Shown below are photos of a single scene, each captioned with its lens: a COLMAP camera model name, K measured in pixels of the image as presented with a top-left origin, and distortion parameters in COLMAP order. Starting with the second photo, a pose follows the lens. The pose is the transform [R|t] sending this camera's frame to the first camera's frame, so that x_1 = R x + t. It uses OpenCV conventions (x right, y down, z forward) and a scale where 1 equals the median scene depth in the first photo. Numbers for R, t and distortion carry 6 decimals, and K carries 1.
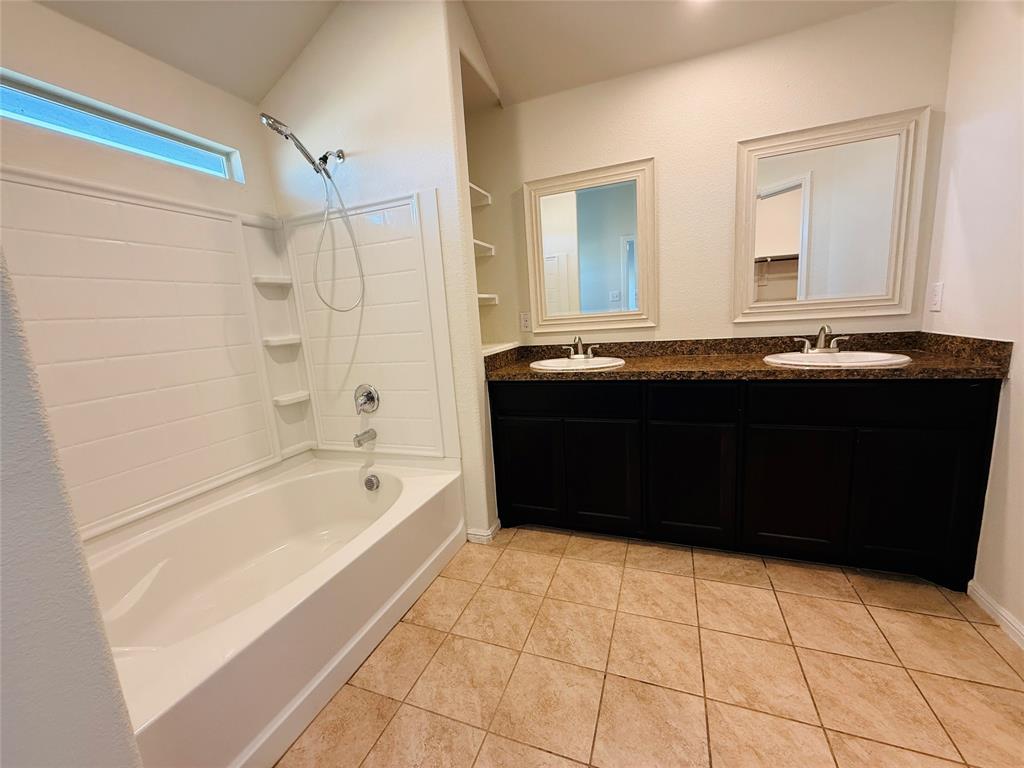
lens RADIAL K [[406.5, 0, 509.9], [0, 406.5, 382.9], [0, 0, 1]] dist [0.001558, 0.000614]
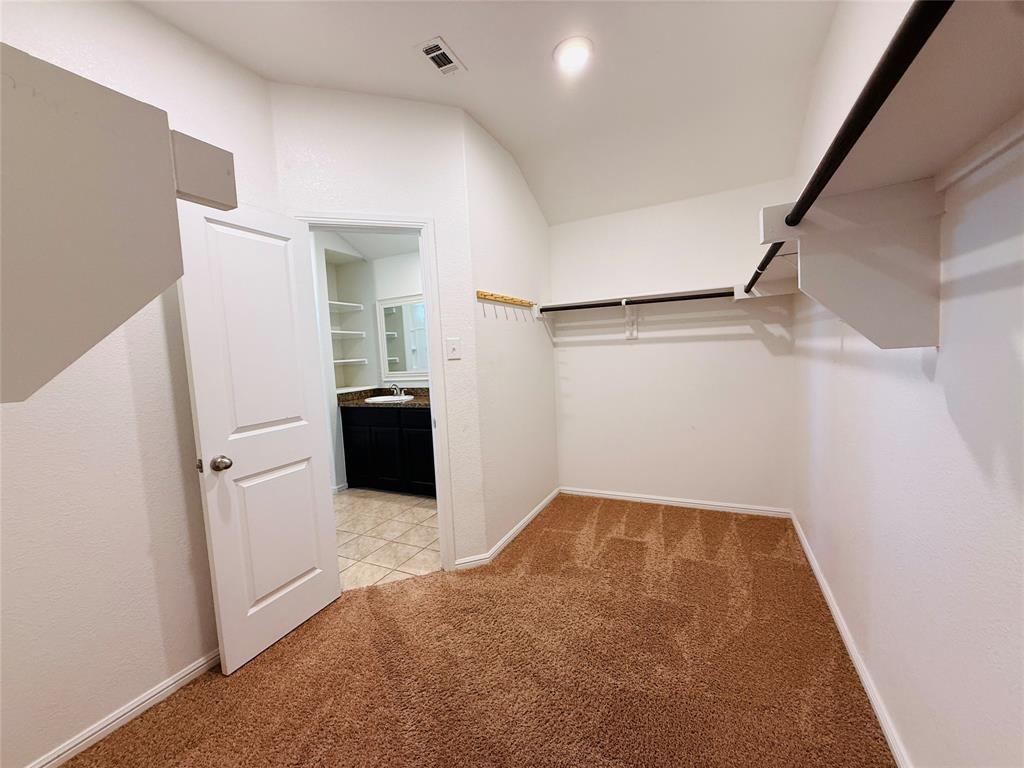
lens RADIAL K [[406.5, 0, 511.9], [0, 406.5, 380.7], [0, 0, 1]] dist [0.001558, 0.000614]
pose [[0.996163, 0.022391, -0.084607, 0.930906], [-0.029628, 0.995918, -0.085266, 0.013599], [0.082353, 0.087445, 0.992759, -0.861458]]
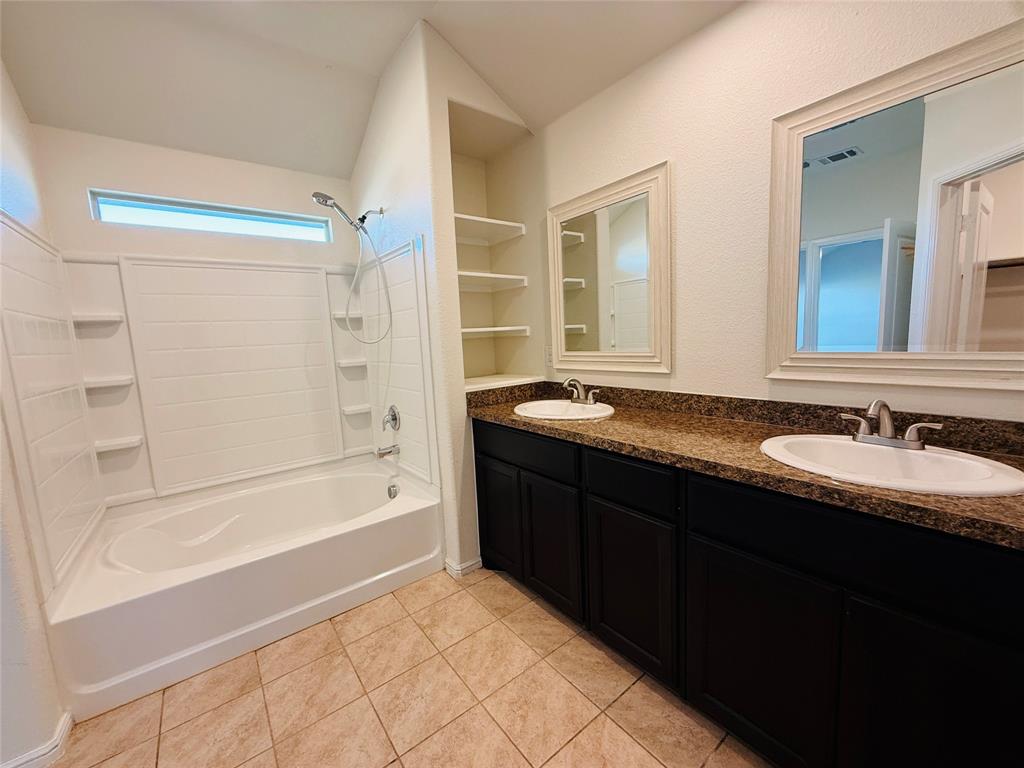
lens RADIAL K [[406.5, 0, 510.7], [0, 406.5, 383.1], [0, 0, 1]] dist [0.001558, 0.000614]
pose [[0.854040, 0.085512, -0.513132, 0.546577], [-0.095146, 0.995435, 0.007528, -0.106090], [0.511433, 0.042394, 0.858277, 0.192567]]
